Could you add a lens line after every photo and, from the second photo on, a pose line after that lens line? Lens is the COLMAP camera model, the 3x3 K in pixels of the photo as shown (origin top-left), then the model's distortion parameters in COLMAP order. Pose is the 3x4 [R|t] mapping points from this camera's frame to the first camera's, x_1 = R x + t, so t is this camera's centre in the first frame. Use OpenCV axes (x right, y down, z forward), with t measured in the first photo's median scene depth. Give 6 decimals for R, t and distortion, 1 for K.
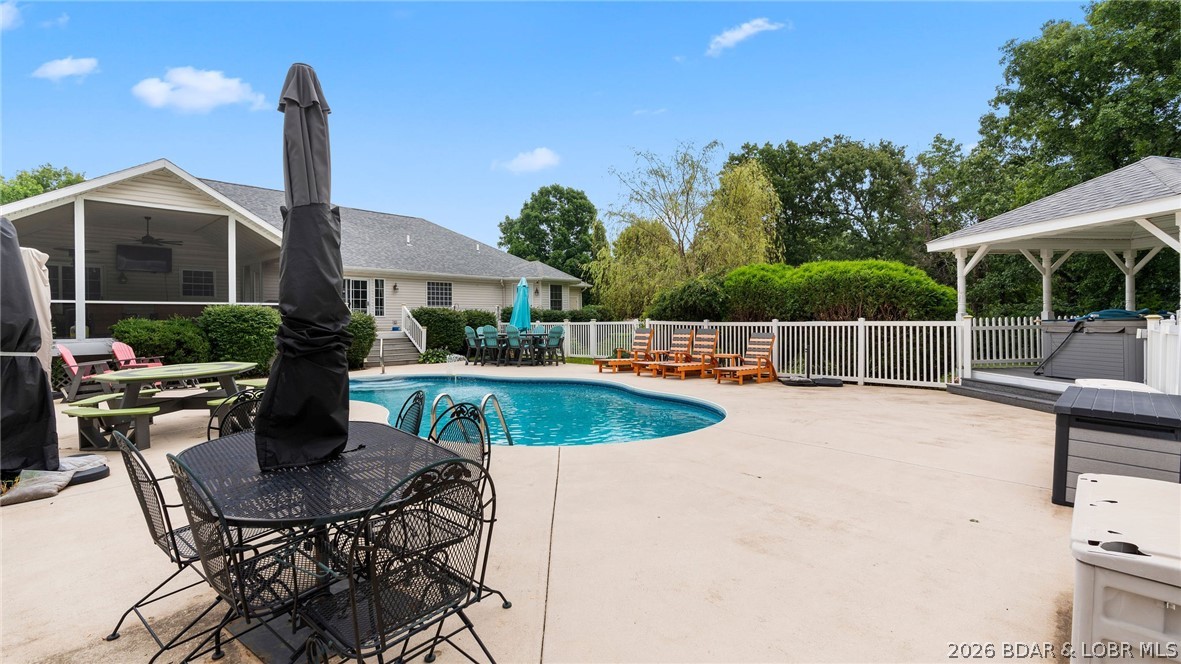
lens RADIAL K [[530.1, 0, 592.3], [0, 530.1, 331.3], [0, 0, 1]] dist [-0.007951, 0.001868]
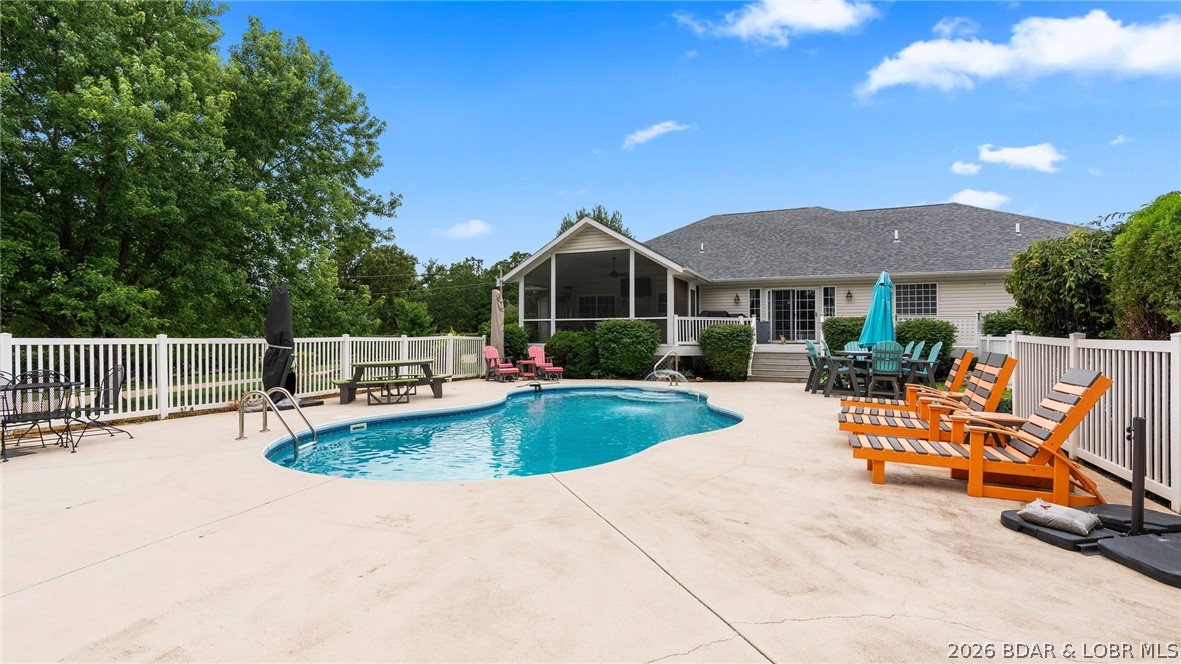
lens RADIAL K [[530.1, 0, 592.3], [0, 530.1, 331.3], [0, 0, 1]] dist [-0.007951, 0.001868]
pose [[0.344851, 0.002591, -0.938654, 0.281946], [-0.023232, 0.999713, -0.005776, -0.007874], [0.938370, 0.023799, 0.344813, 0.292604]]
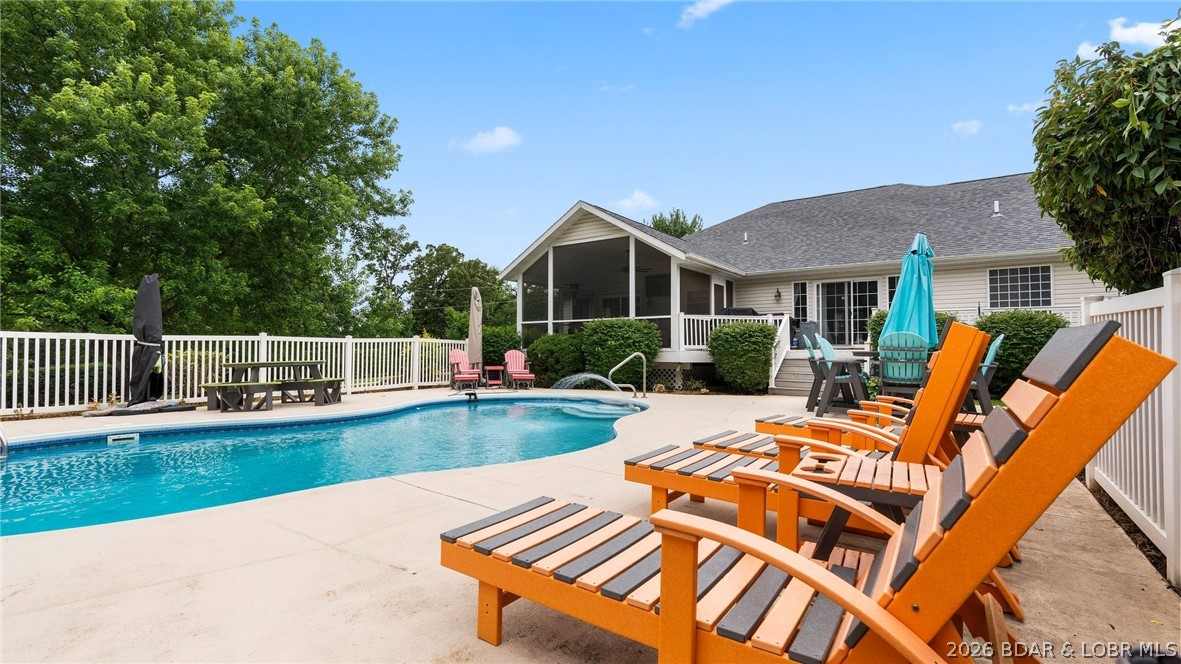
lens RADIAL K [[526.9, 0, 597.7], [0, 526.9, 337.0], [0, 0, 1]] dist [-0.001643, 0.000386]
pose [[0.154396, -0.015045, -0.987895, 0.208213], [-0.022829, 0.999563, -0.018791, 0.003816], [0.987745, 0.025454, 0.153985, 0.470015]]
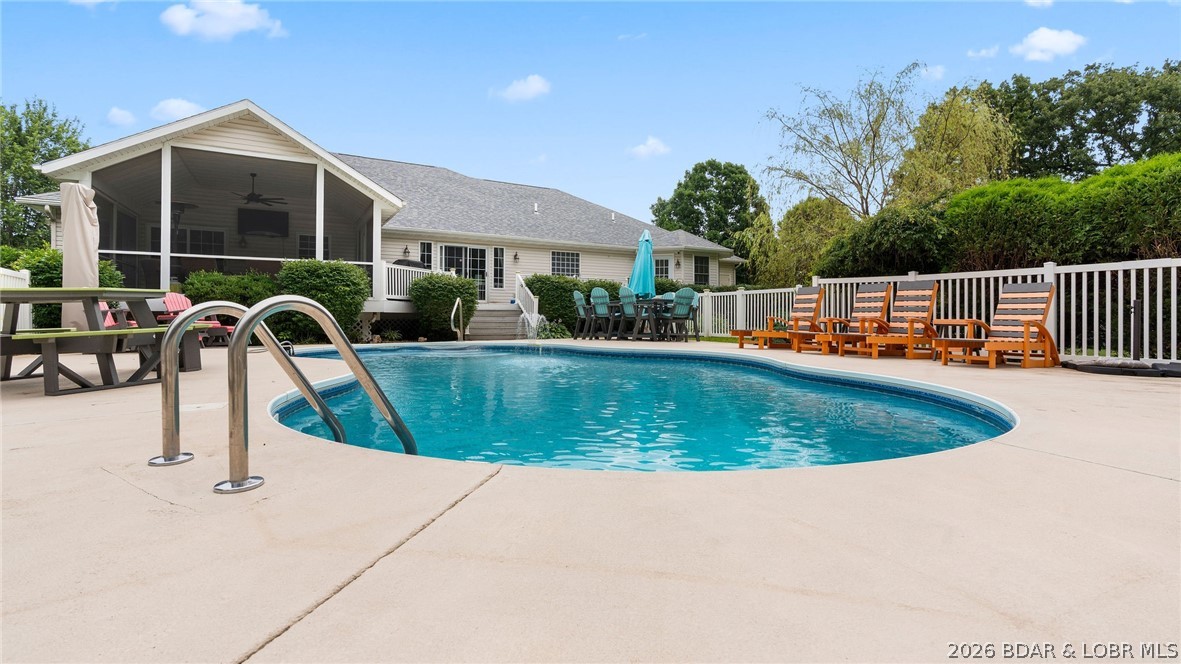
lens RADIAL K [[534.4, 0, 595.5], [0, 534.4, 311.4], [0, 0, 1]] dist [-0.003044, 0.000343]
pose [[0.956739, 0.007888, -0.290842, 0.021368], [-0.016245, 0.999521, -0.026332, 0.030133], [0.290495, 0.029918, 0.956409, 0.163533]]
